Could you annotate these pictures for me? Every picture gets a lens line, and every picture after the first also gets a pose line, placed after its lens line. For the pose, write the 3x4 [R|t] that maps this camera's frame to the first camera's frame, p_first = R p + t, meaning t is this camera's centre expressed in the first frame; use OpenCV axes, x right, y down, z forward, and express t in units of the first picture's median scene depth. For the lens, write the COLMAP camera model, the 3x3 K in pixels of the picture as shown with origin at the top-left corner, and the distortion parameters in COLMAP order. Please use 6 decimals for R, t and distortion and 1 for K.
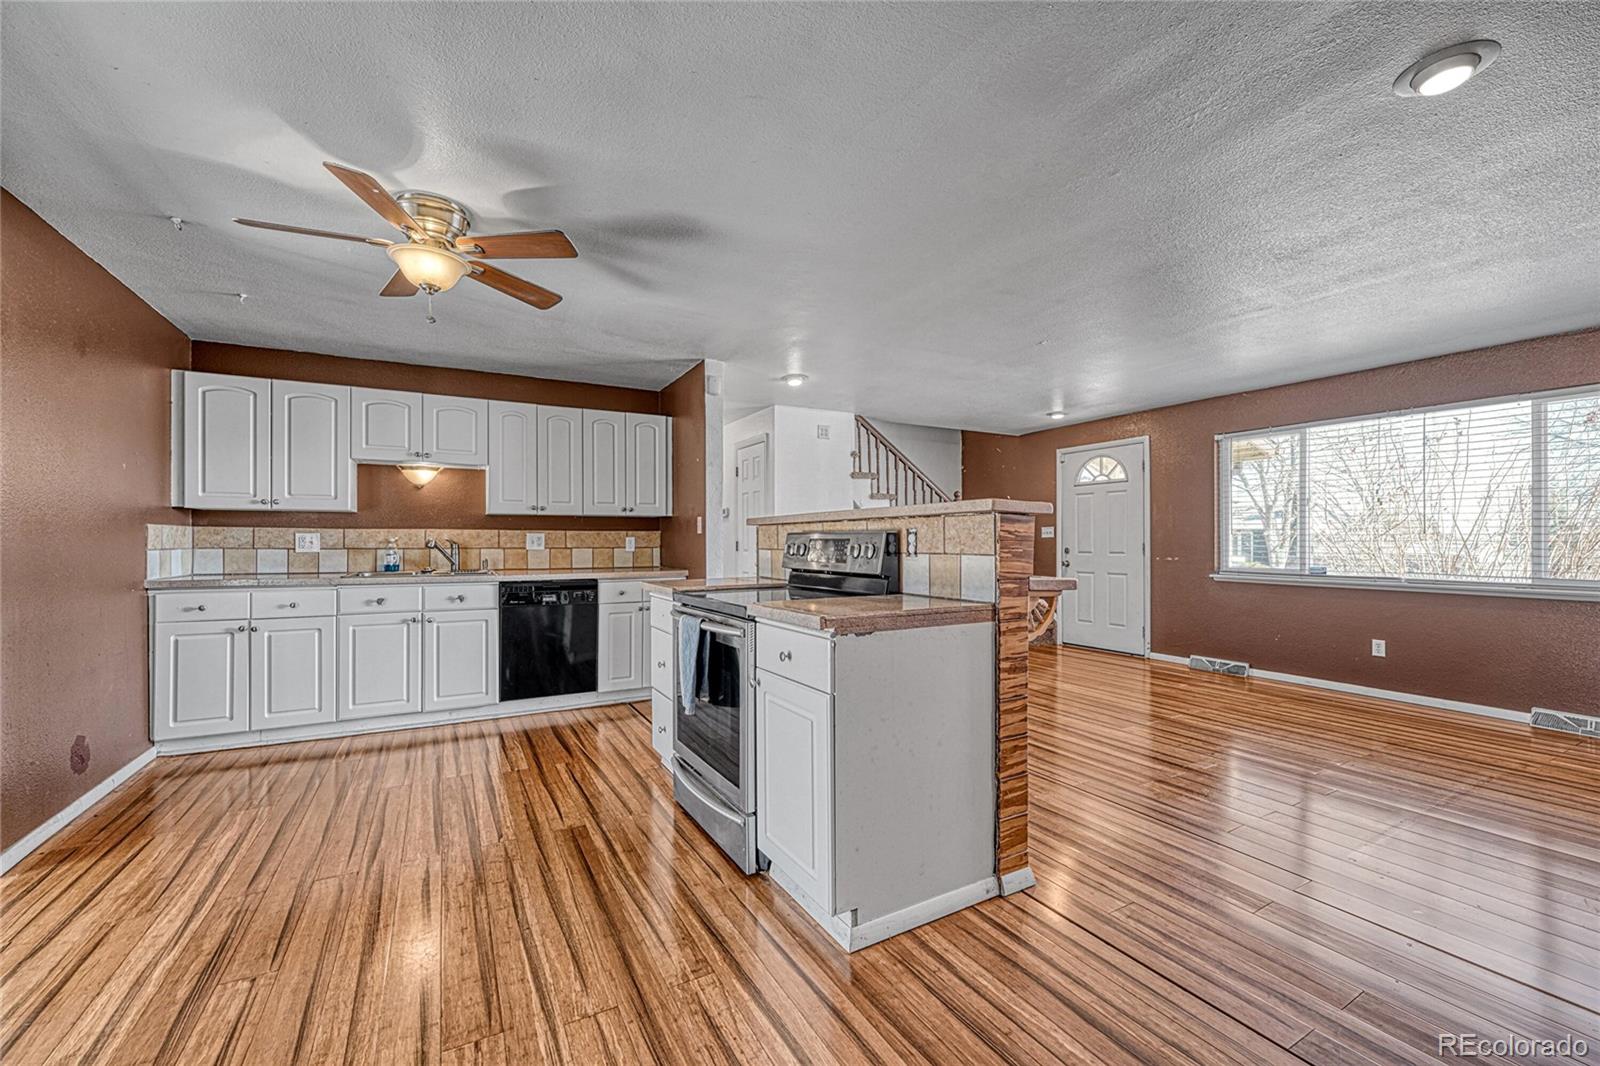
lens RADIAL K [[634.3, 0, 792.2], [0, 634.3, 542.7], [0, 0, 1]] dist [-0.006980, 0.000198]
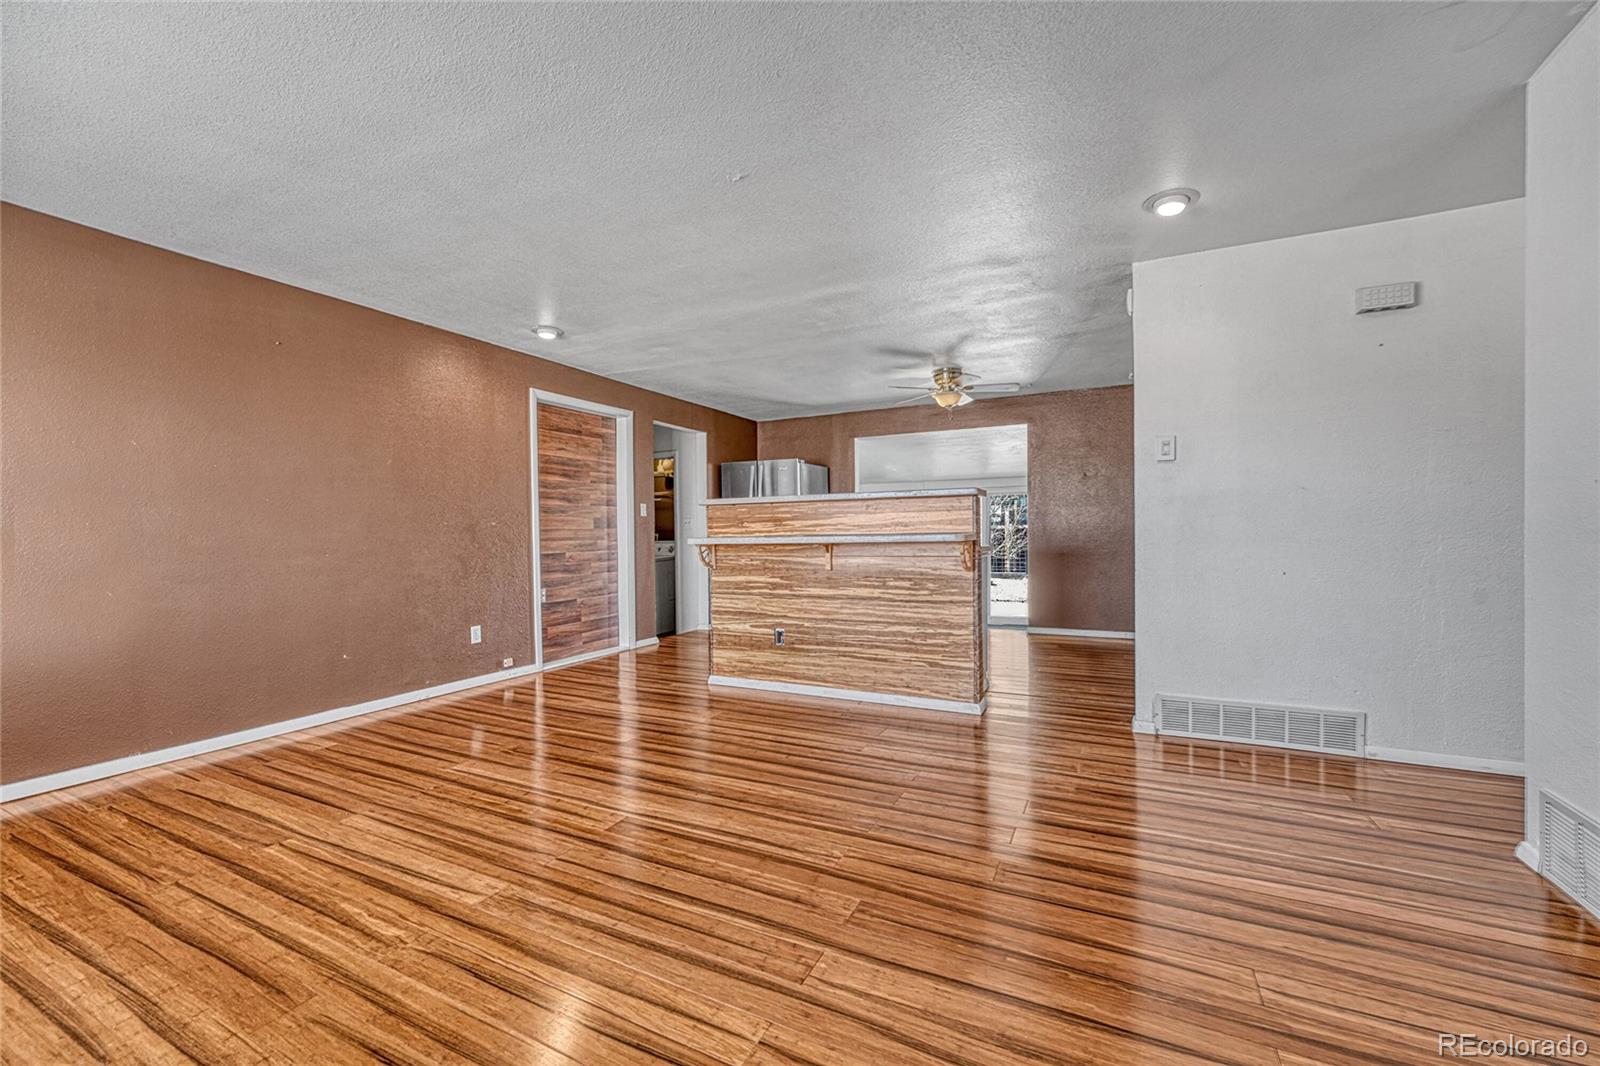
lens RADIAL K [[634.3, 0, 799.5], [0, 634.3, 543.8], [0, 0, 1]] dist [-0.006980, 0.000198]
pose [[-0.823263, 0.021026, -0.567270, 0.625218], [0.011436, 0.999725, 0.020460, 0.019969], [0.567545, 0.010357, -0.823277, 1.371546]]
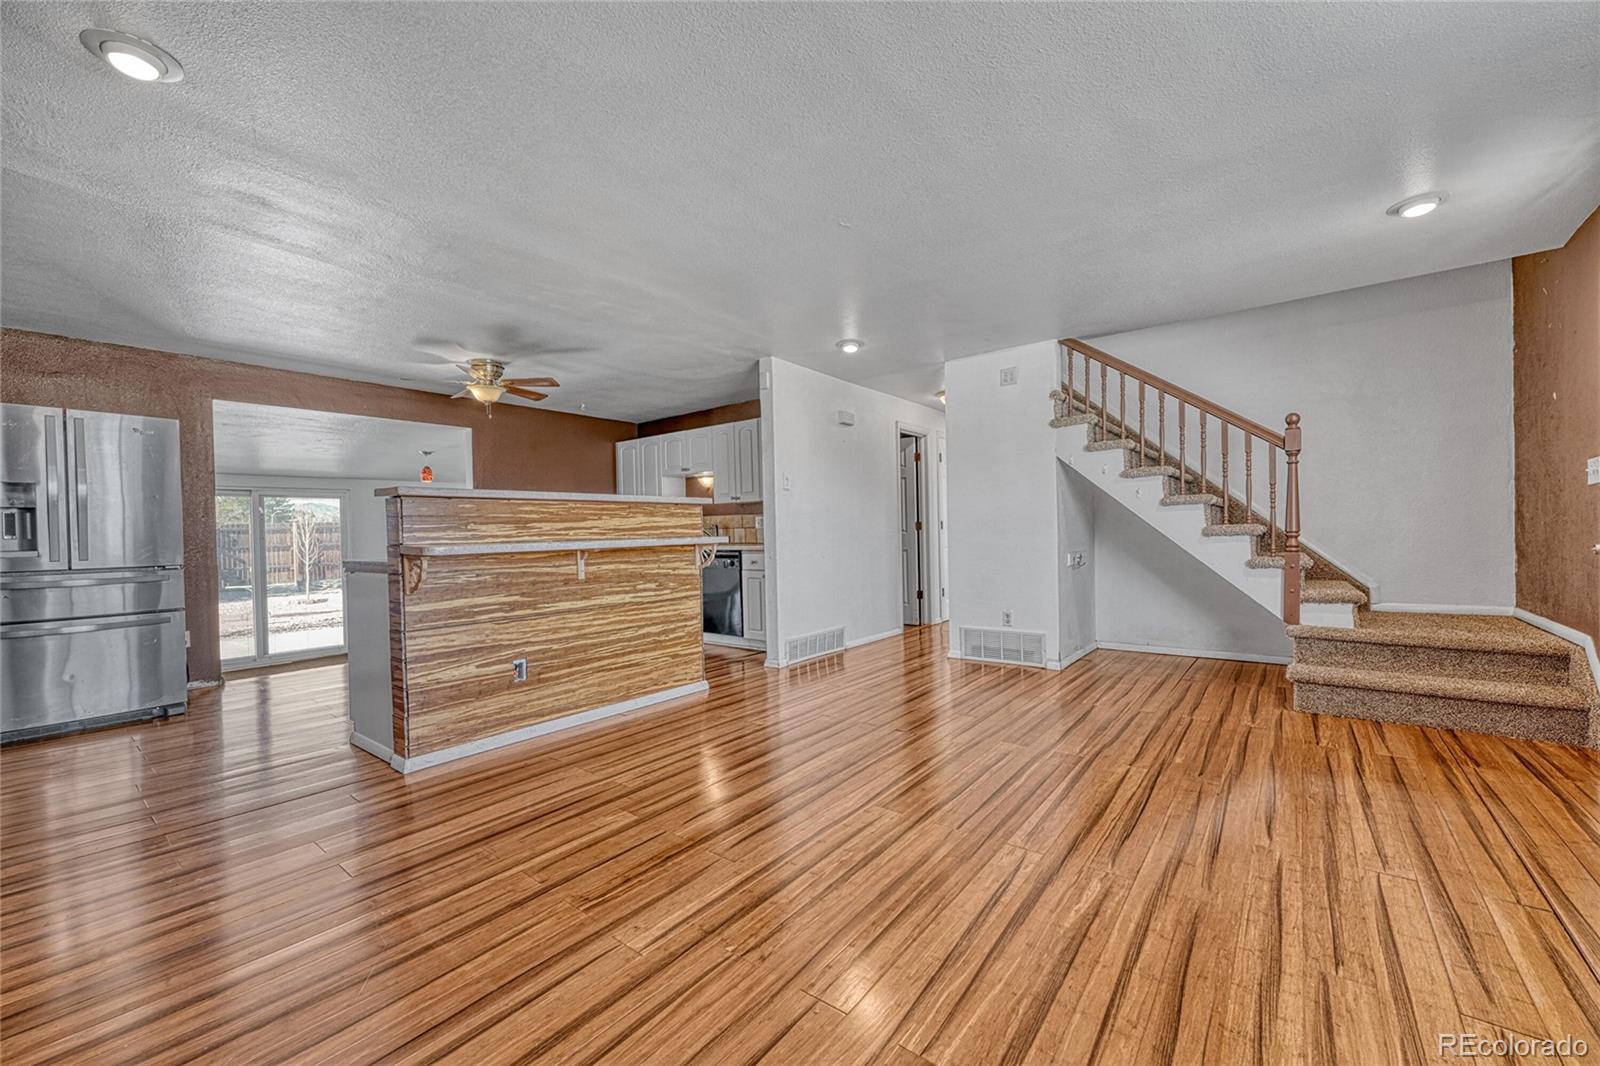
lens RADIAL K [[634.3, 0, 793.6], [0, 634.3, 542.6], [0, 0, 1]] dist [-0.006980, 0.000198]
pose [[0.383619, 0.007534, -0.923461, 0.917877], [0.018051, 0.999714, 0.015655, 0.022420], [0.923315, -0.022675, 0.383373, 0.598939]]
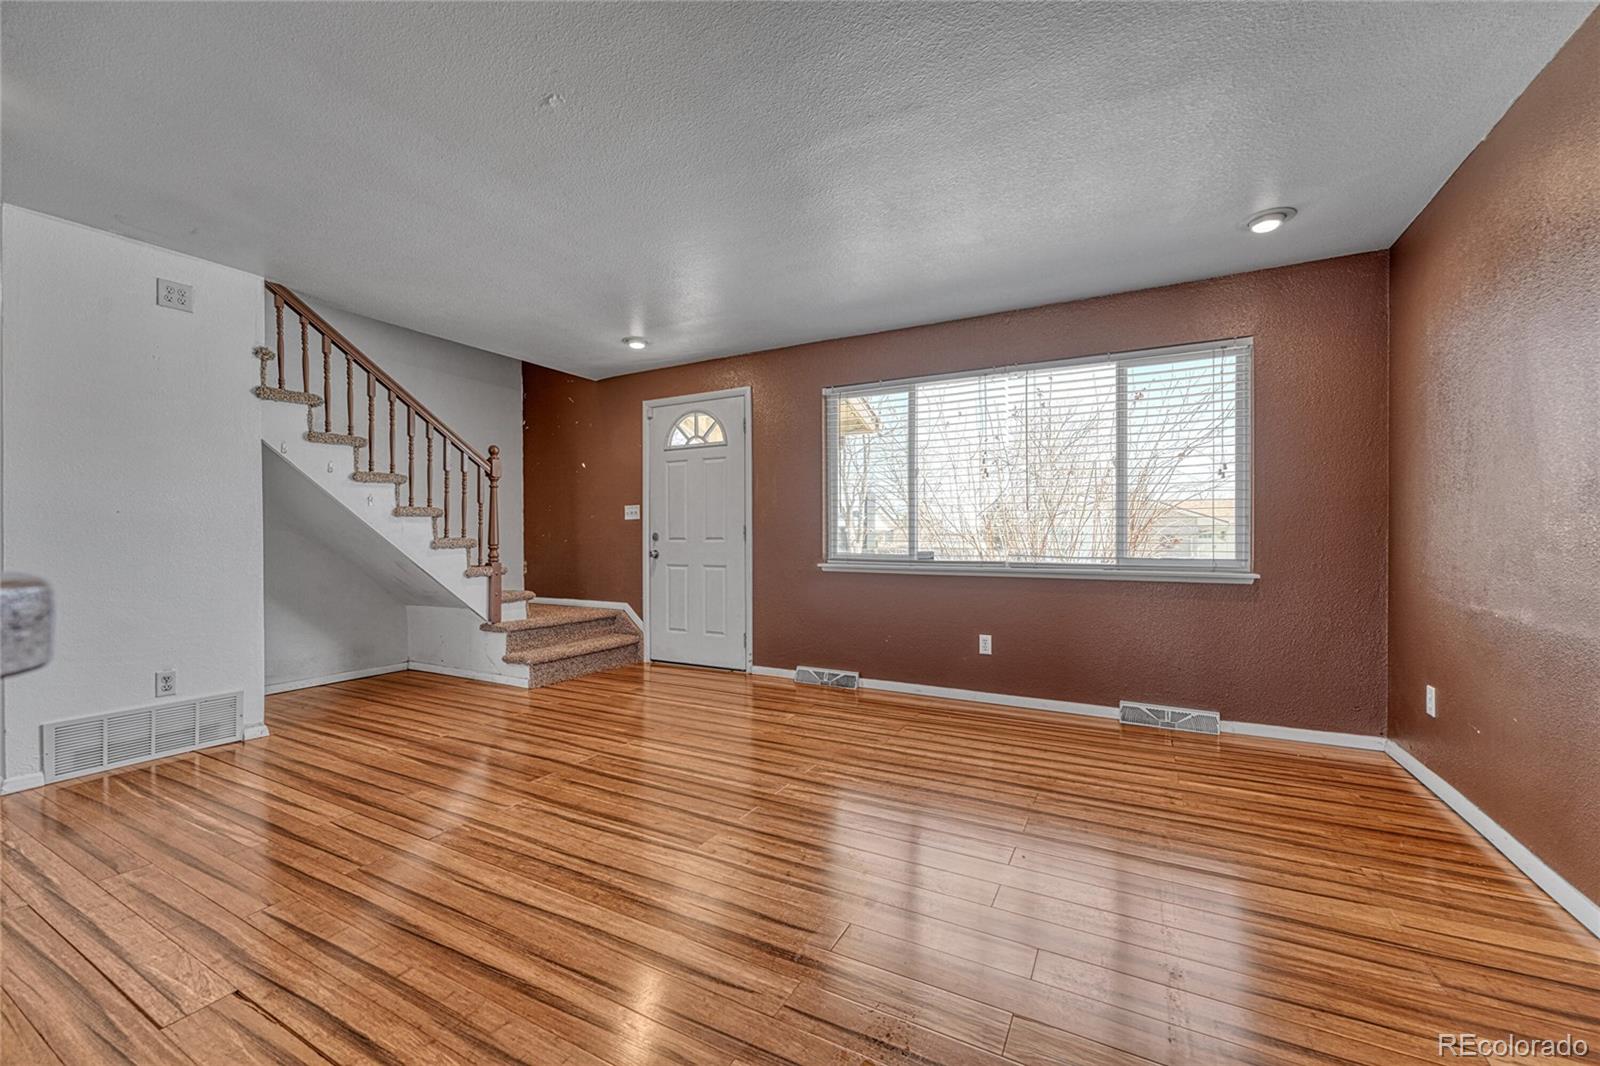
lens RADIAL K [[634.3, 0, 800.6], [0, 634.3, 543.1], [0, 0, 1]] dist [-0.006980, 0.000198]
pose [[0.838563, -0.003999, 0.544789, 0.259842], [0.001485, 0.999986, 0.005055, 0.025512], [-0.544802, -0.003429, 0.838558, 0.427246]]
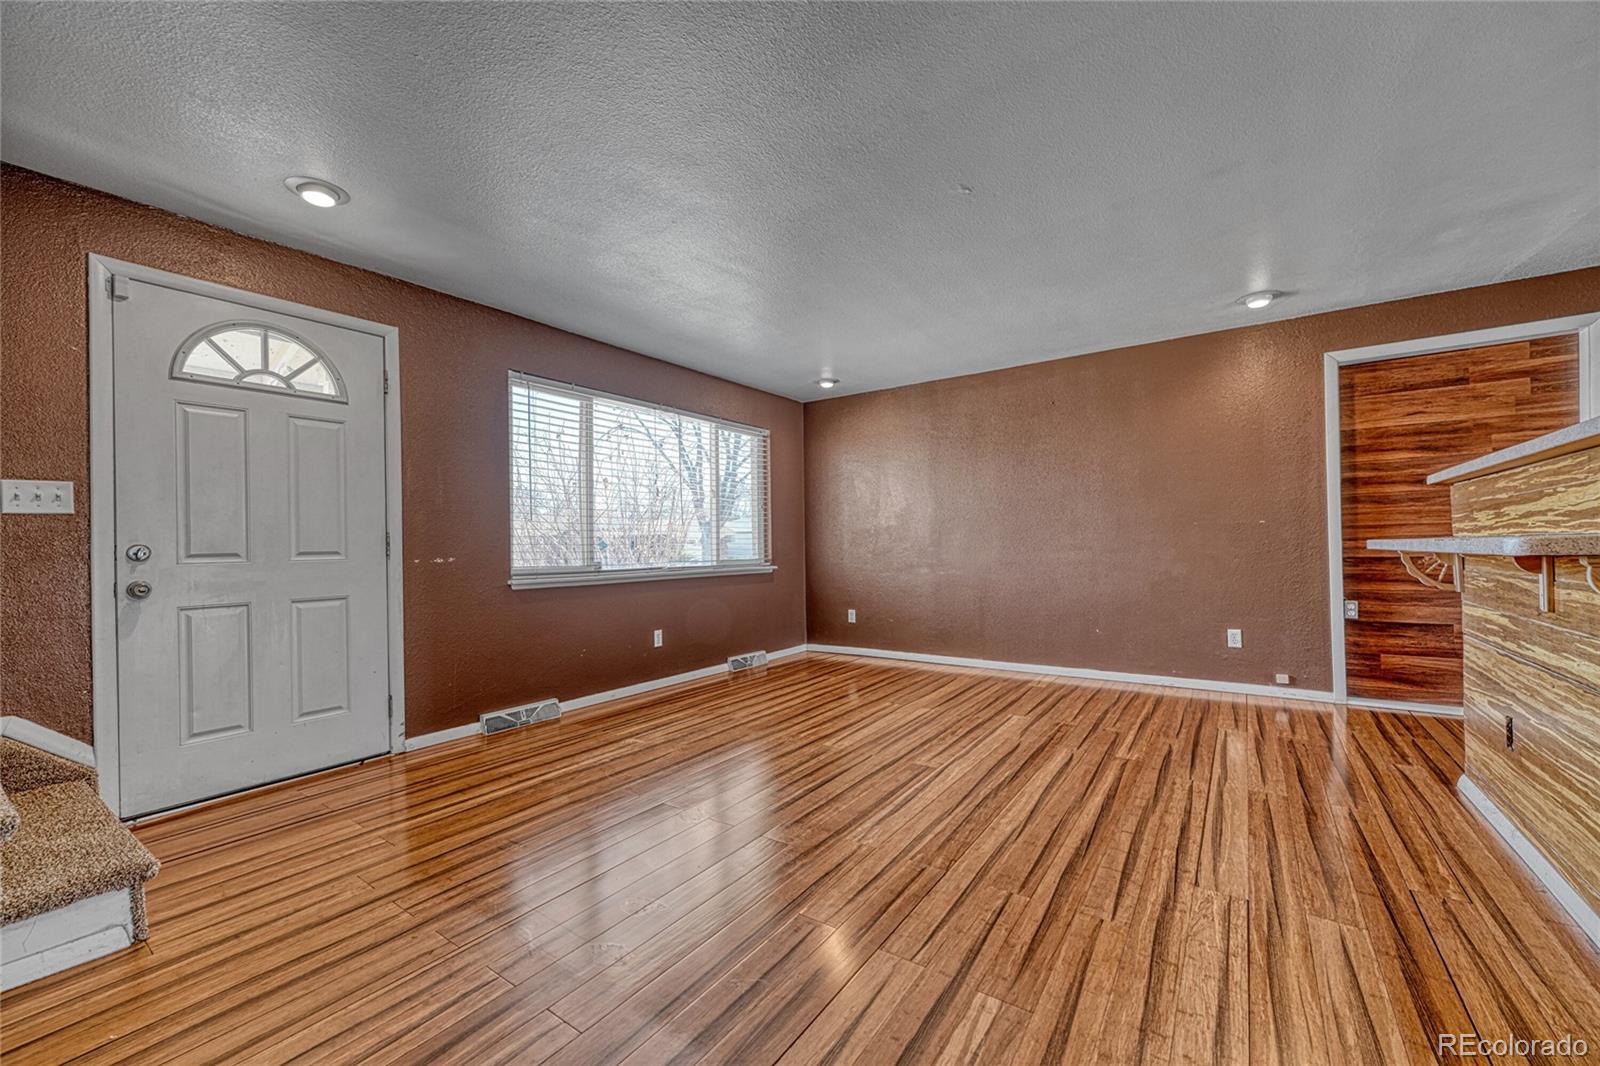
lens RADIAL K [[634.3, 0, 796.7], [0, 634.3, 544.2], [0, 0, 1]] dist [-0.006980, 0.000198]
pose [[-0.439537, 0.009579, 0.898174, -0.070376], [0.019510, 0.999809, -0.001115, 0.023827], [-0.898013, 0.017033, -0.439640, 1.271811]]
